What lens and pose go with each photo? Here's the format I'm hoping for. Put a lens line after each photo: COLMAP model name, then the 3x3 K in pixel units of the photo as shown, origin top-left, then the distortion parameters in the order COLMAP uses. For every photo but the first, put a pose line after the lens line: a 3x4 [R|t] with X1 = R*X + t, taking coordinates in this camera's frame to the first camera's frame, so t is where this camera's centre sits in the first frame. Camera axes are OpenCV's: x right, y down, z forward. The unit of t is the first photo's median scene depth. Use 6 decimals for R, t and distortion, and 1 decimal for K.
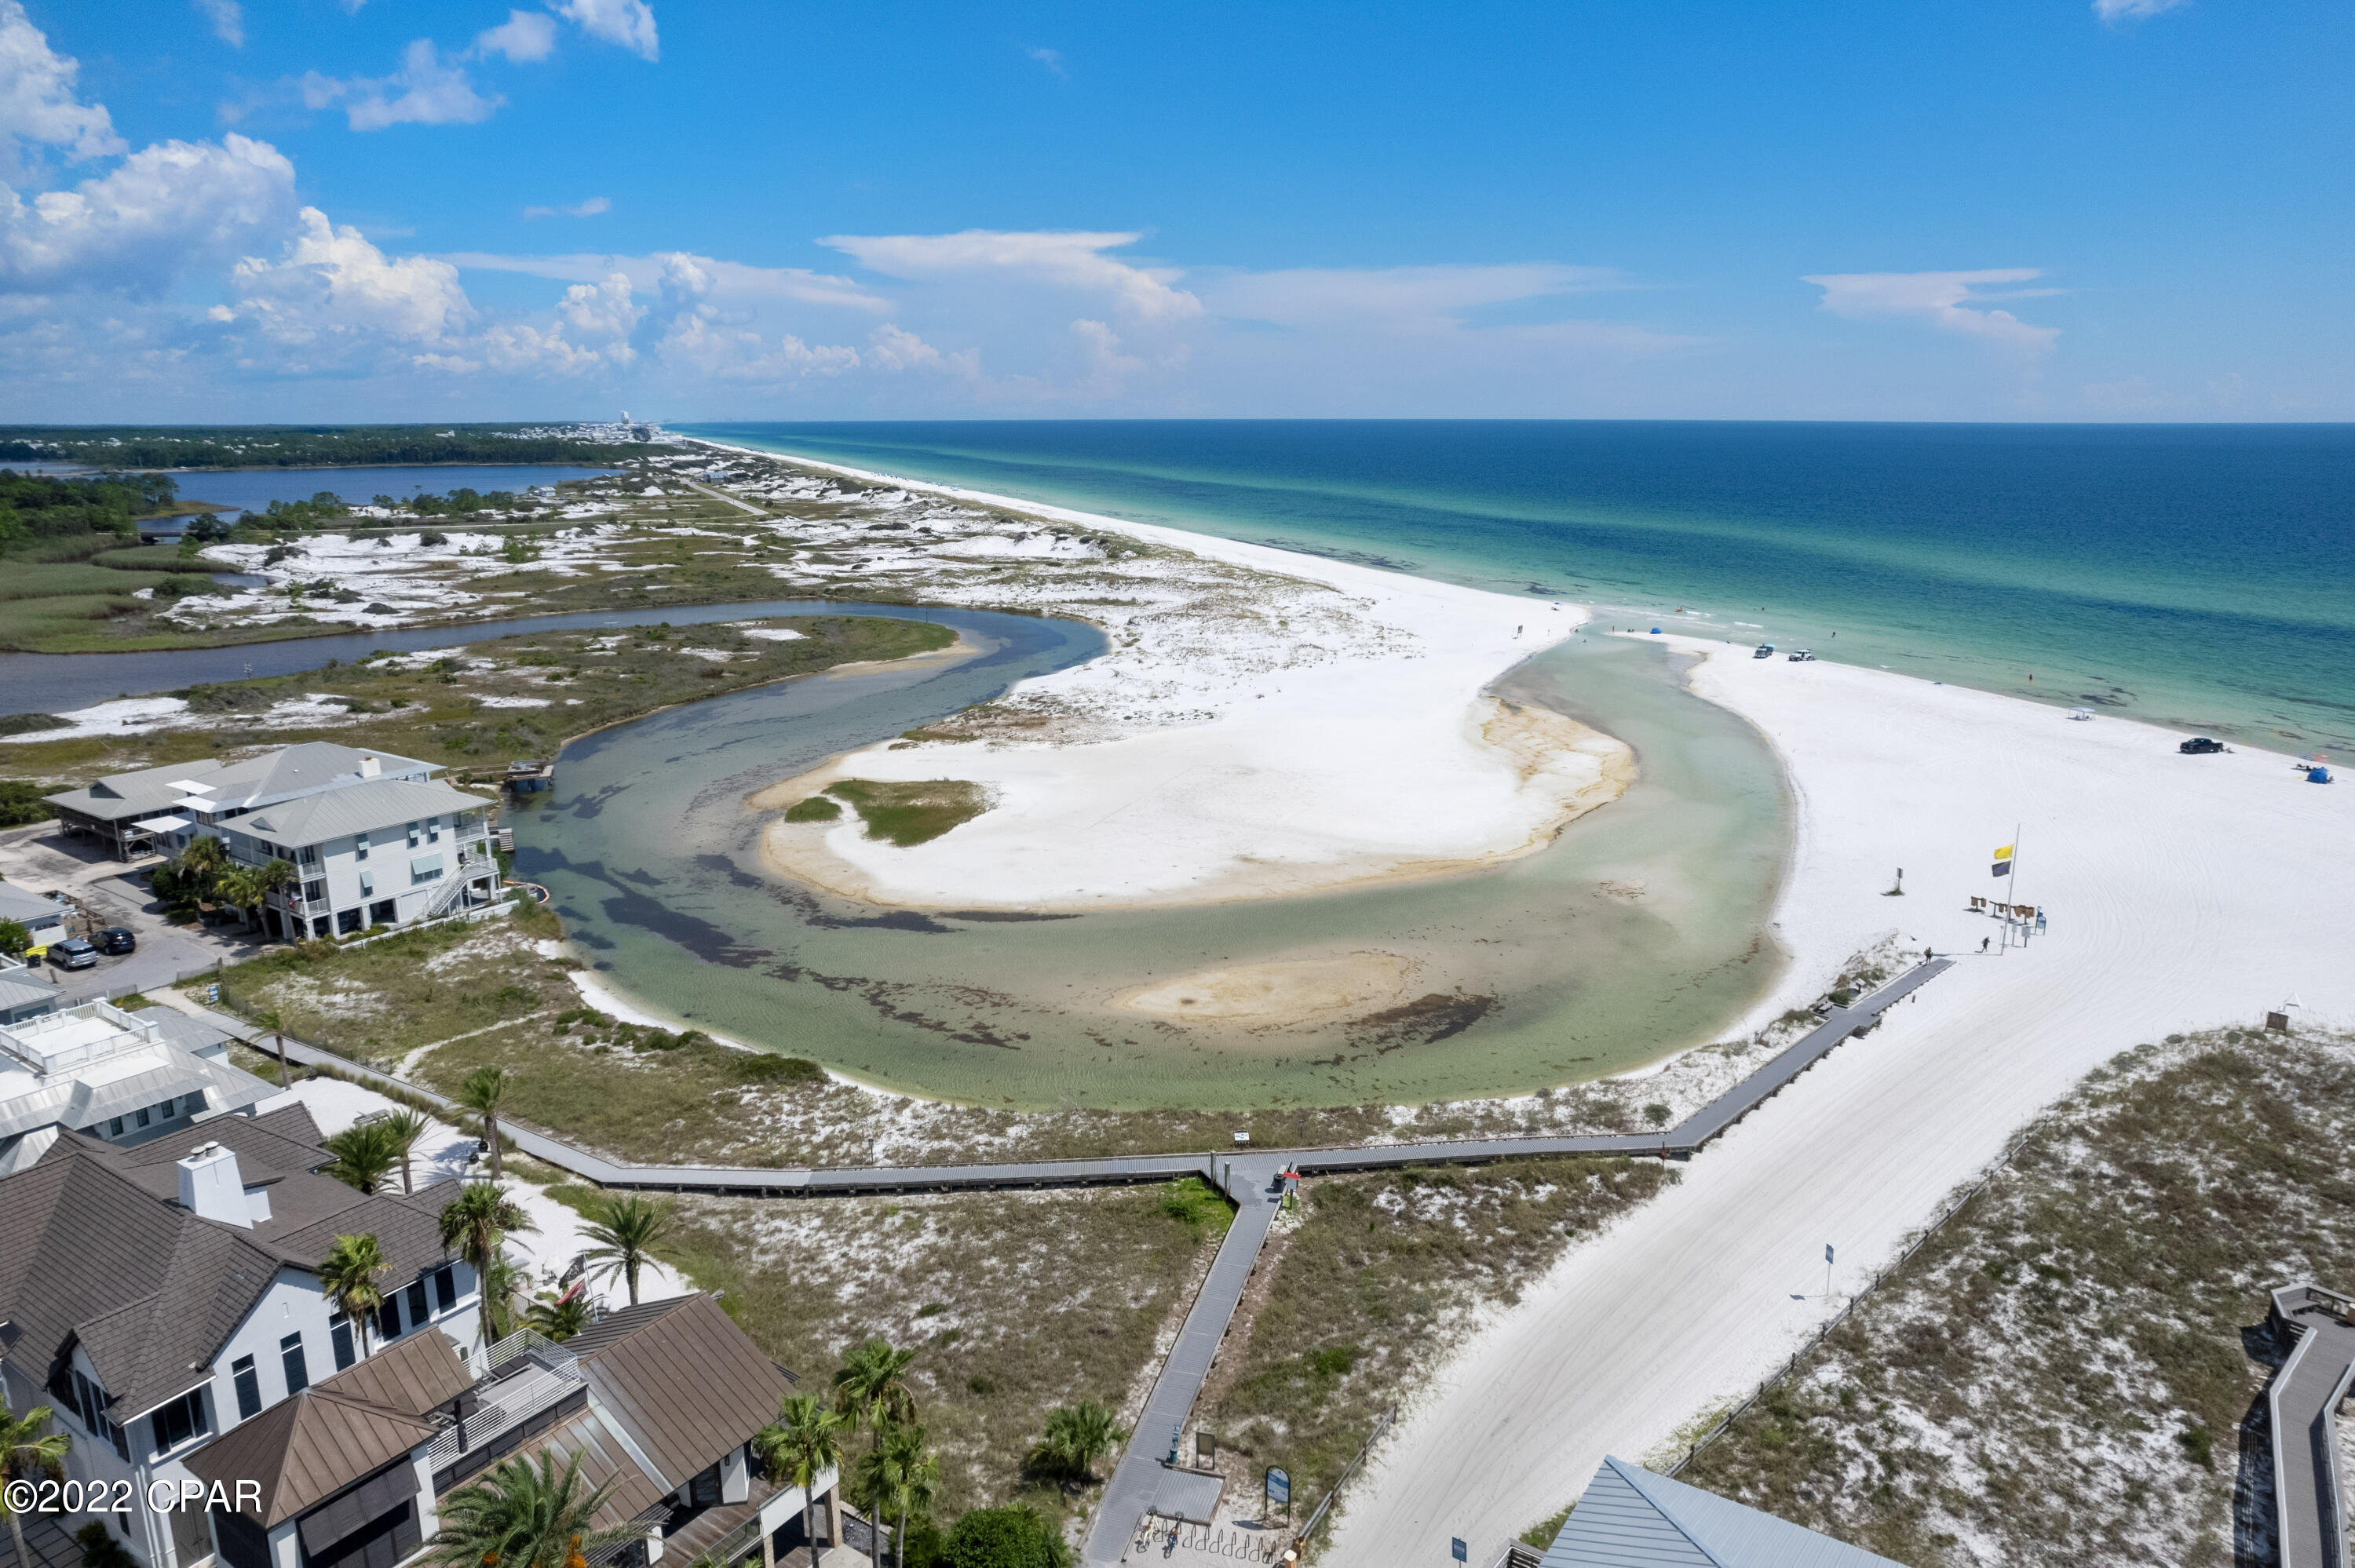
lens RADIAL K [[1525.6, 0, 1175.4], [0, 1525.6, 808.8], [0, 0, 1]] dist [-0.073644, 0.066558]
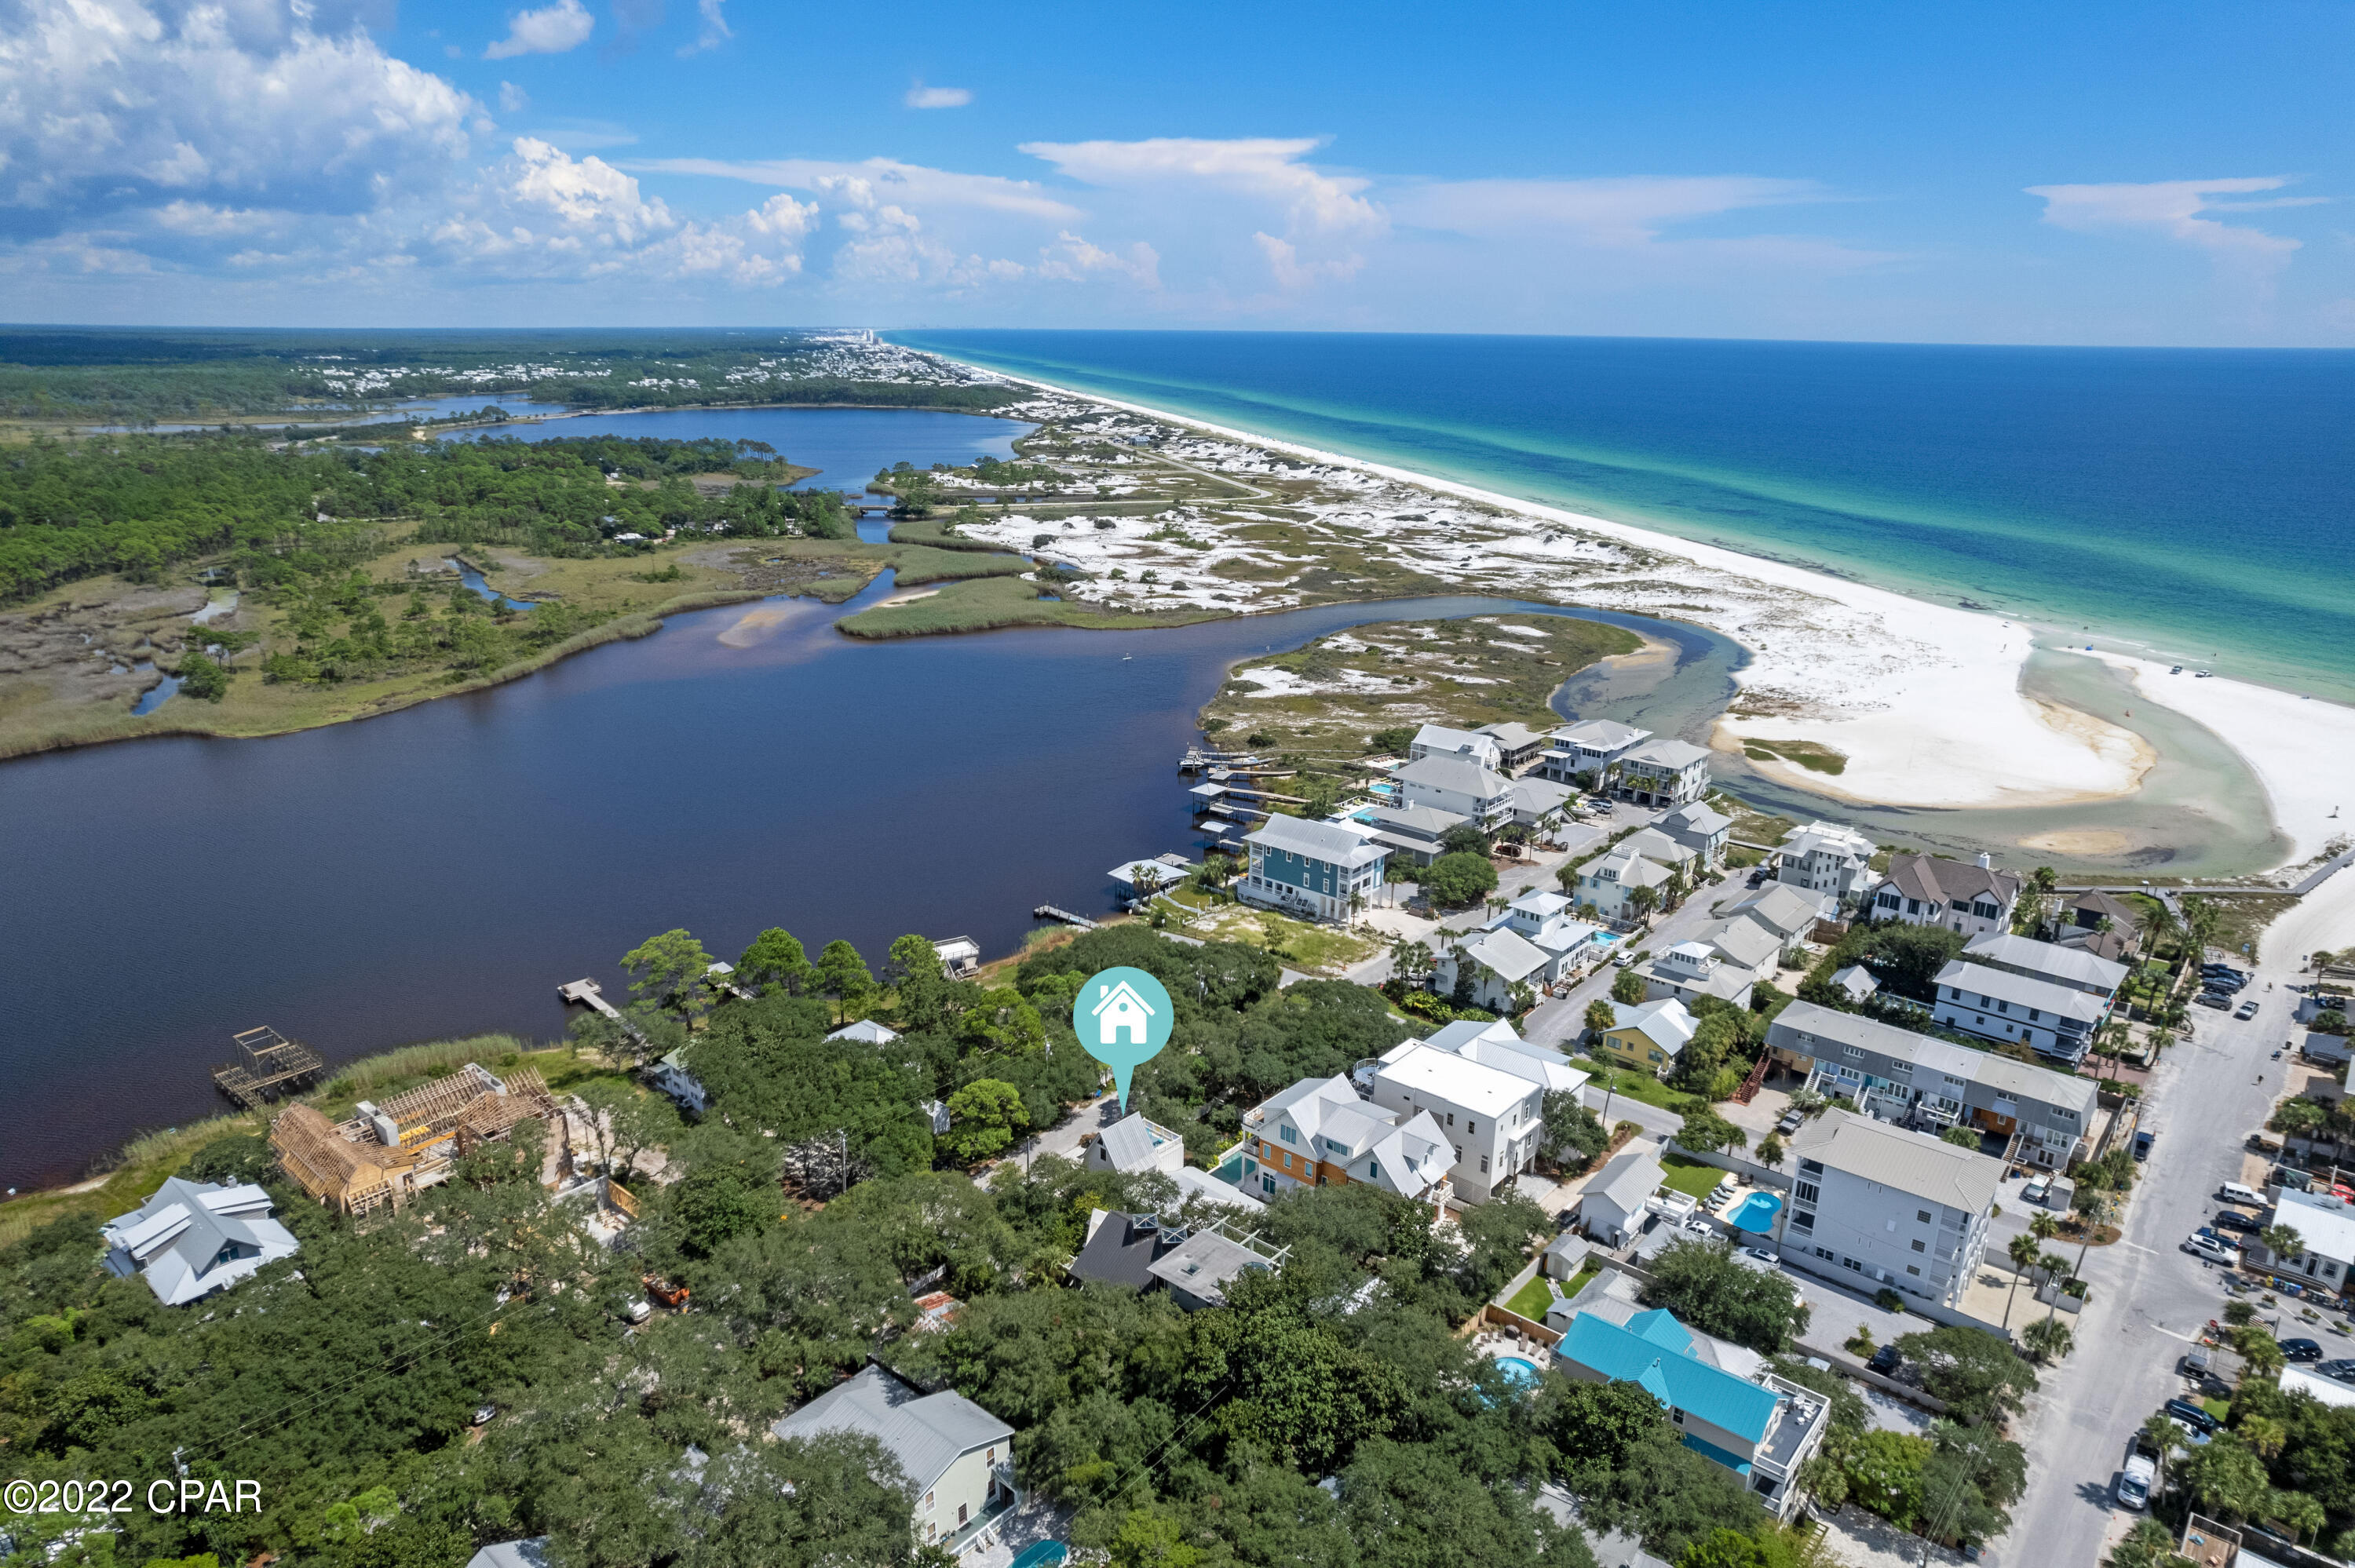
lens RADIAL K [[1495.7, 0, 1171.7], [0, 1495.7, 803.3], [0, 0, 1]] dist [-0.067892, 0.056252]
pose [[0.993596, 0.044584, -0.103822, -1.015521], [-0.038435, 0.997428, 0.060499, -0.029667], [0.106253, -0.056121, 0.992754, -1.352225]]
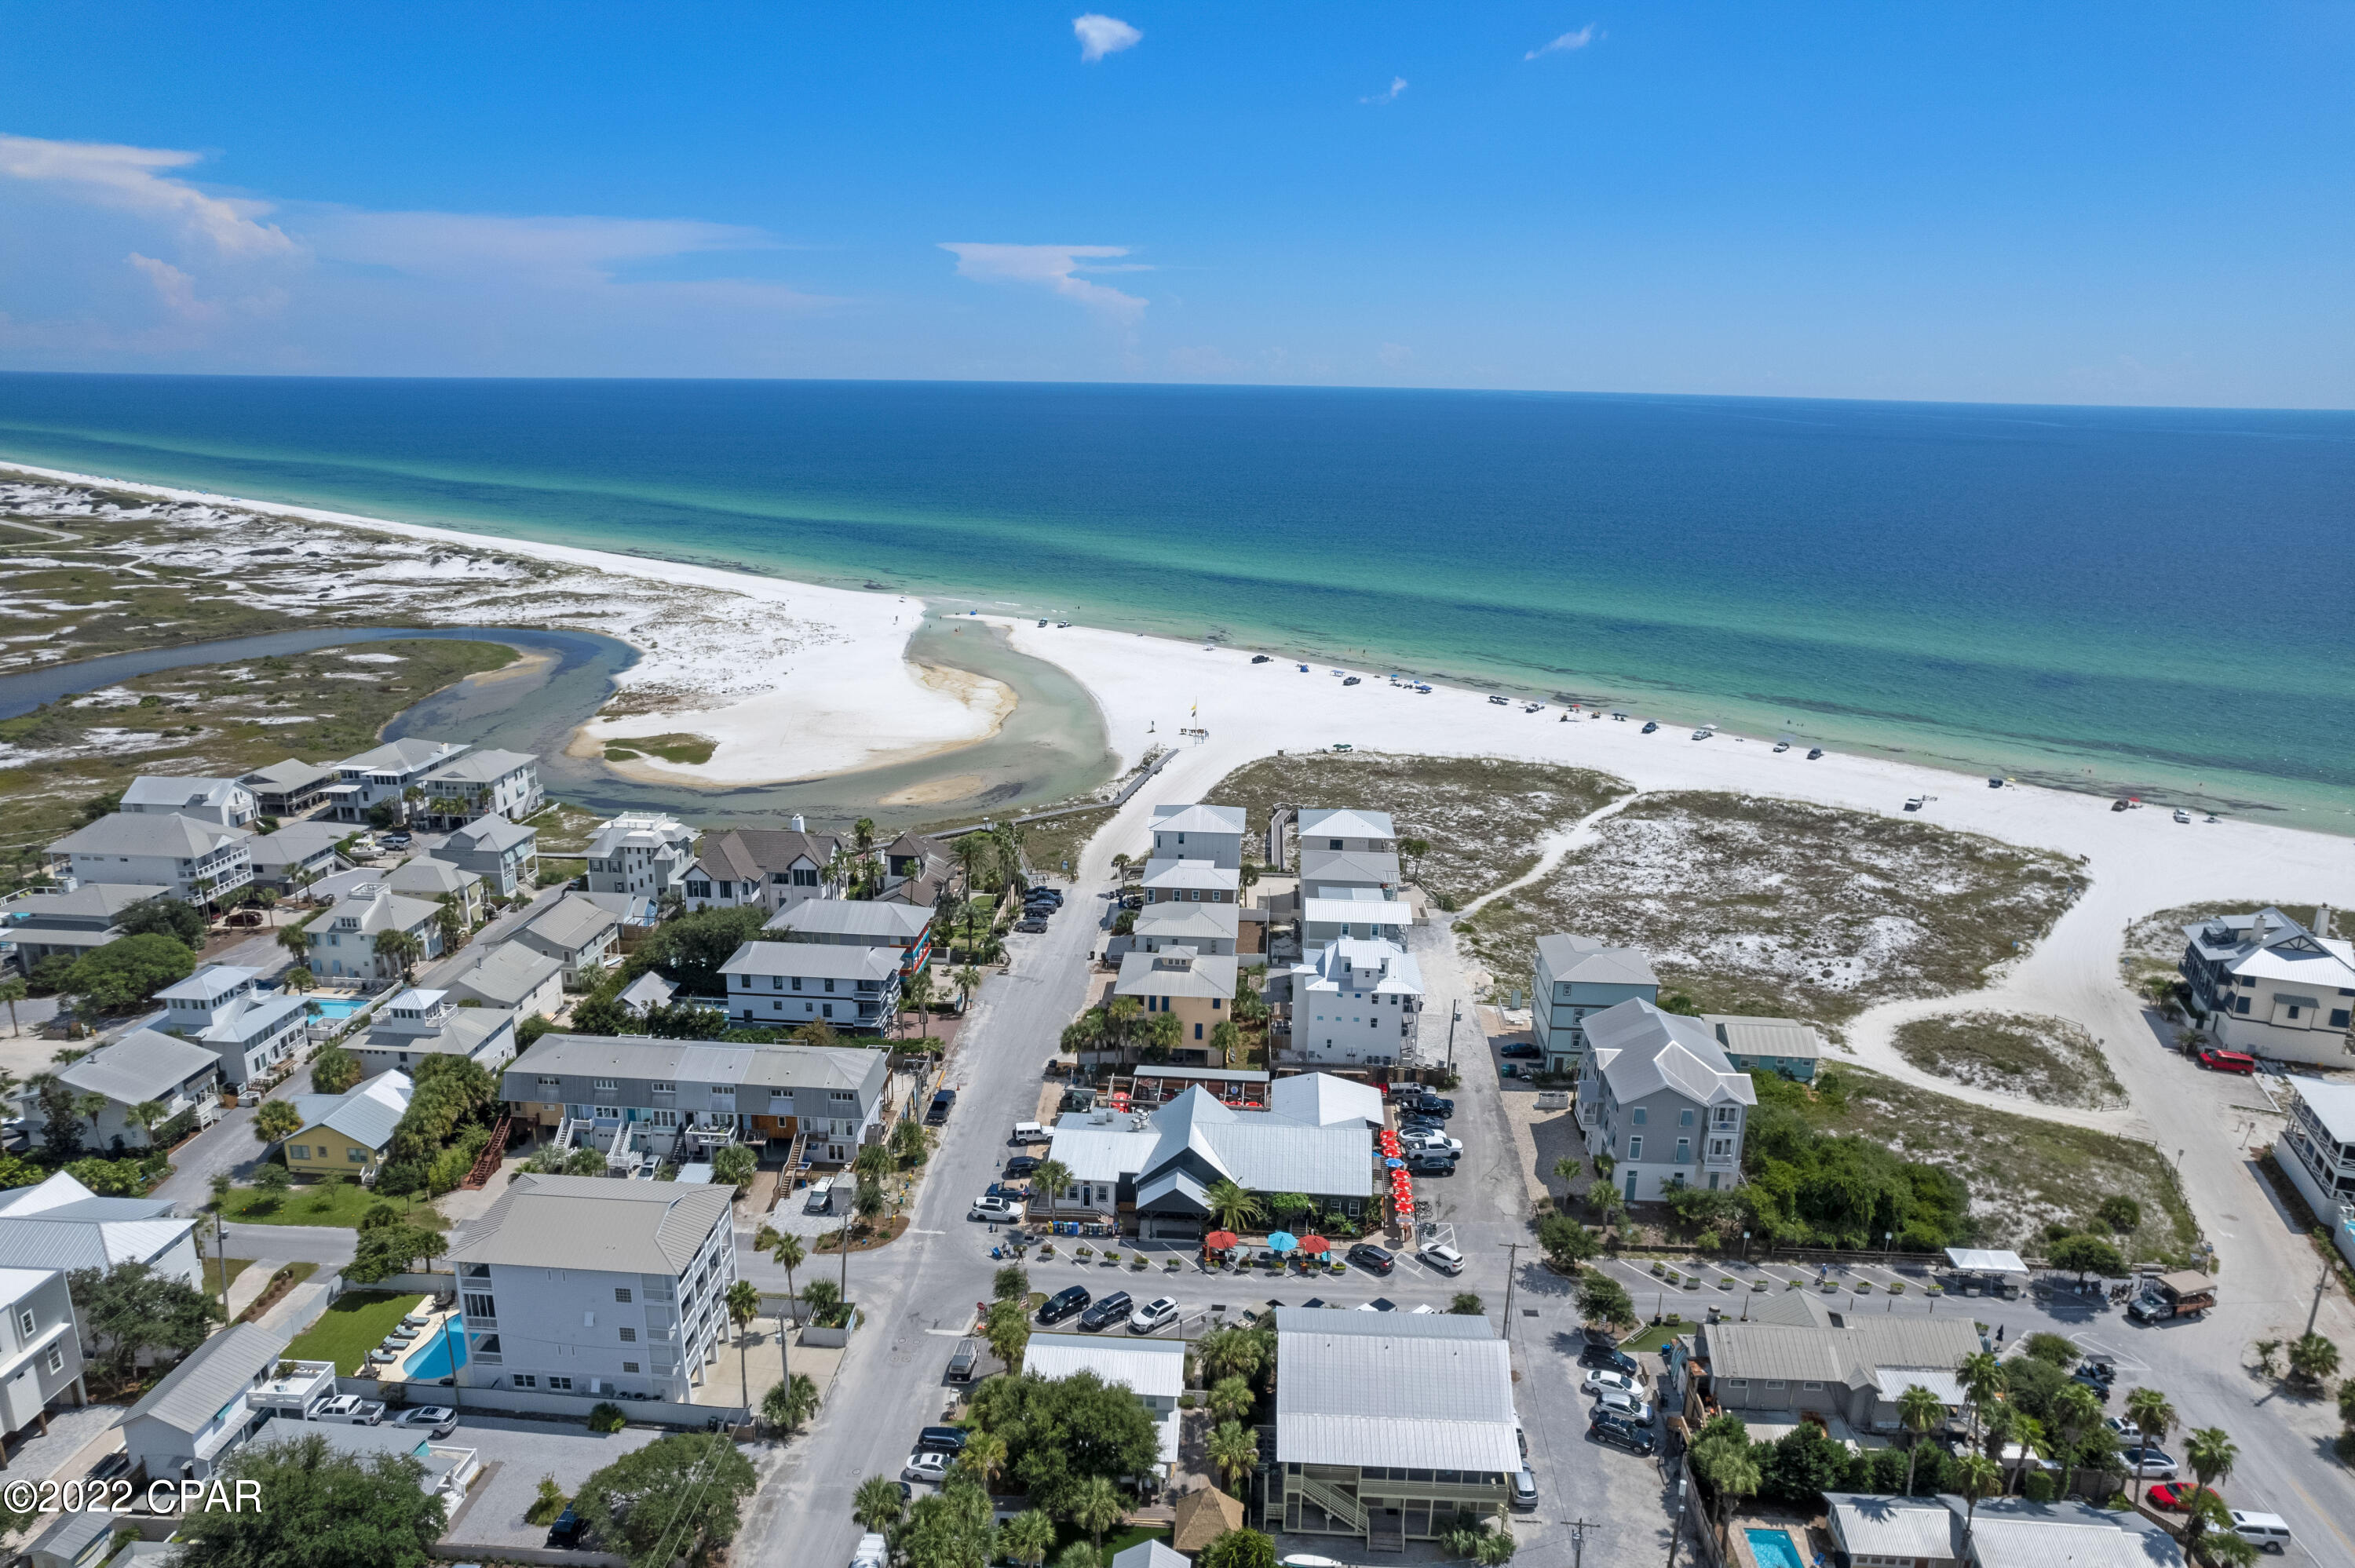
lens RADIAL K [[1499.7, 0, 1173.8], [0, 1499.7, 790.3], [0, 0, 1]] dist [-0.075198, 0.070512]
pose [[0.863312, -0.119186, 0.490394, -0.675081], [0.109380, 0.992805, 0.048734, 0.036167], [-0.492674, 0.011567, 0.870137, -1.097103]]
